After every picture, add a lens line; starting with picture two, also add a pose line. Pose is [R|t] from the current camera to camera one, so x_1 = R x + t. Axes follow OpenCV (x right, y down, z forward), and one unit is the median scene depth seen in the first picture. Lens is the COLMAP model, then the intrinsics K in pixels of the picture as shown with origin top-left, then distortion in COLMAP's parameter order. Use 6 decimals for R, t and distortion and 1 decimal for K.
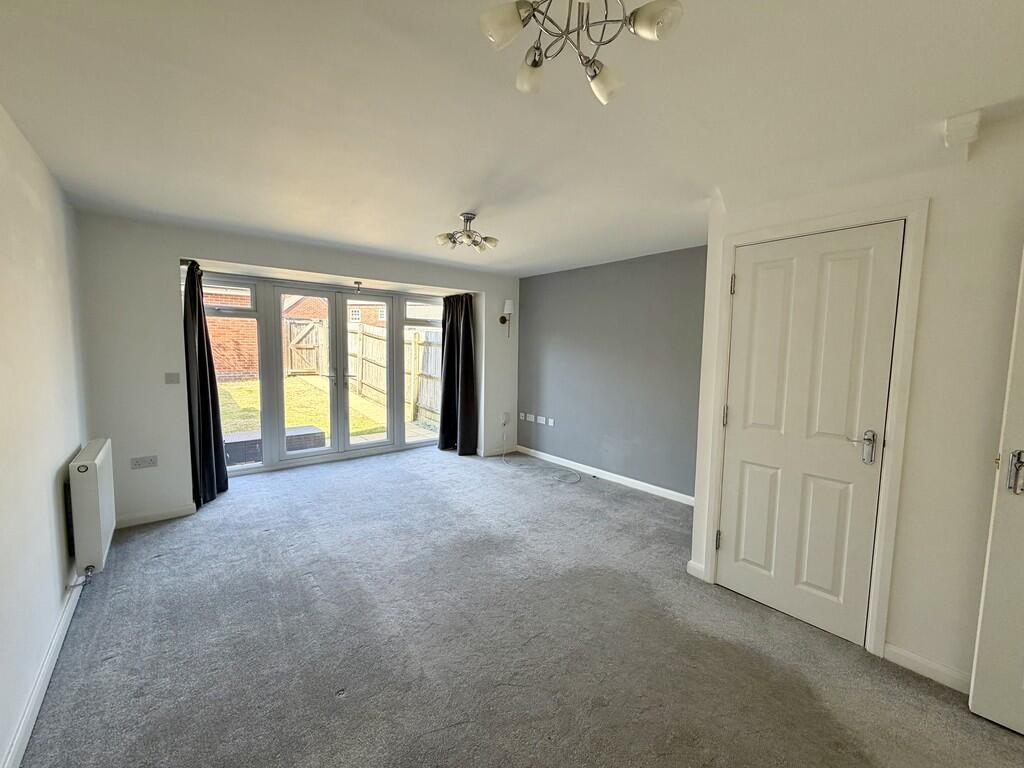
lens RADIAL K [[410.9, 0, 512.0], [0, 410.9, 384.0], [0, 0, 1]] dist [0.000264, 0.000008]
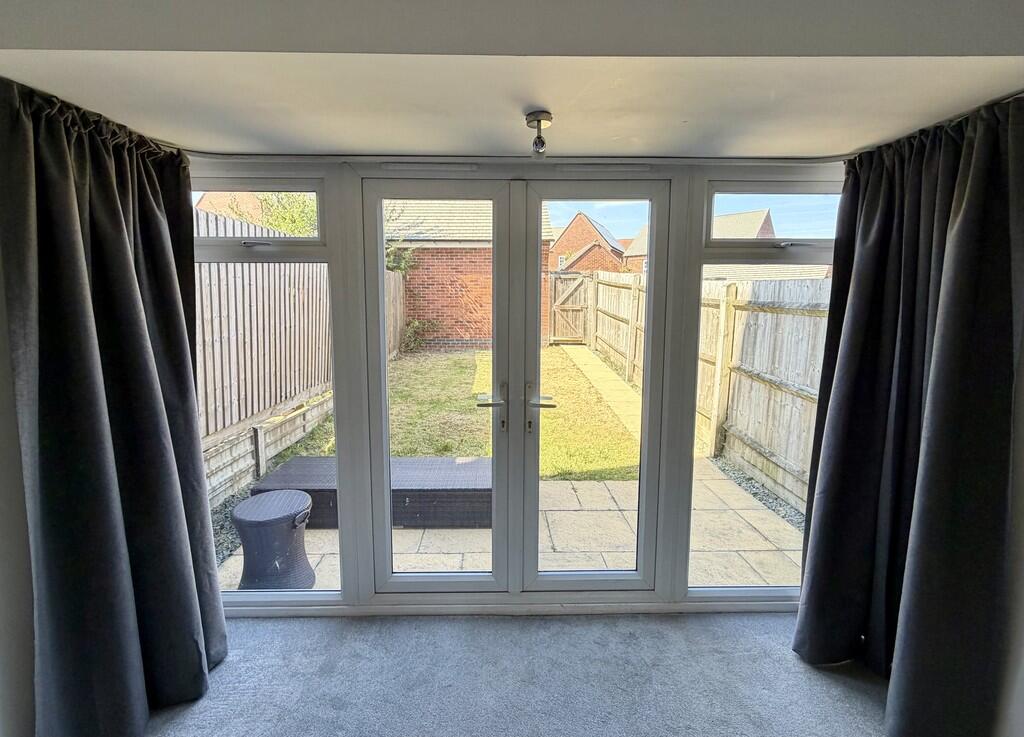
lens RADIAL K [[424.6, 0, 510.6], [0, 424.6, 345.8], [0, 0, 1]] dist [0.000377, -0.000007]
pose [[0.771384, 0.054225, -0.634055, -0.111643], [-0.046141, 0.998506, 0.029259, -0.054290], [0.634694, 0.006686, 0.772734, 0.442225]]
